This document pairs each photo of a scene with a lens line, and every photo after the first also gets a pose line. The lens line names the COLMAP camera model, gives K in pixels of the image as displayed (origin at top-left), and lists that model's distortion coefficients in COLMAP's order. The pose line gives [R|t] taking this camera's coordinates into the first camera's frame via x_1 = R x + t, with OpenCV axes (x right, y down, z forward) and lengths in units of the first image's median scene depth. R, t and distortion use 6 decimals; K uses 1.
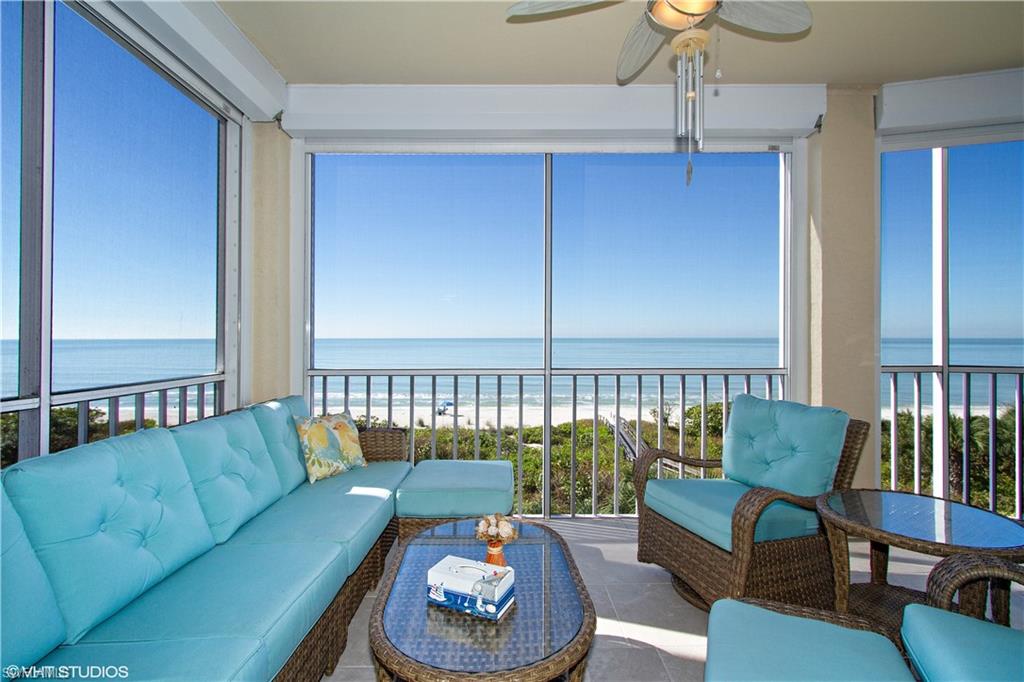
lens RADIAL K [[492.1, 0, 512.0], [0, 492.1, 341.0], [0, 0, 1]] dist [-0.000906, -0.000158]
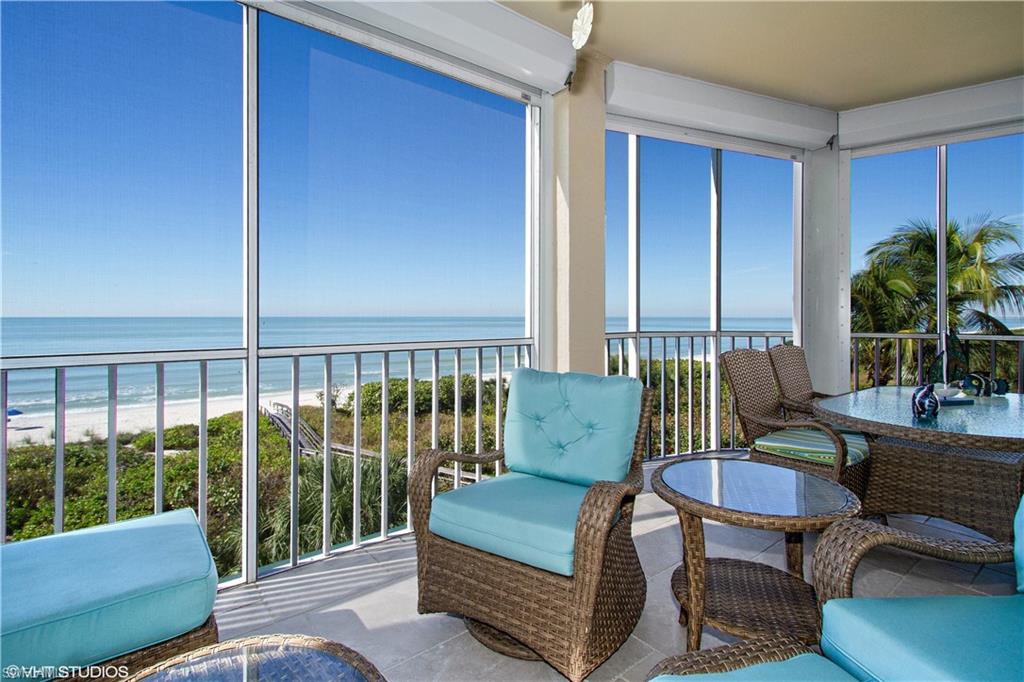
lens RADIAL K [[495.6, 0, 508.1], [0, 495.6, 322.7], [0, 0, 1]] dist [0.004062, 0.000489]
pose [[0.789720, -0.007493, 0.613422, -0.062424], [0.004919, 0.999971, 0.005883, 0.021643], [-0.613448, -0.001629, 0.789734, 0.293502]]
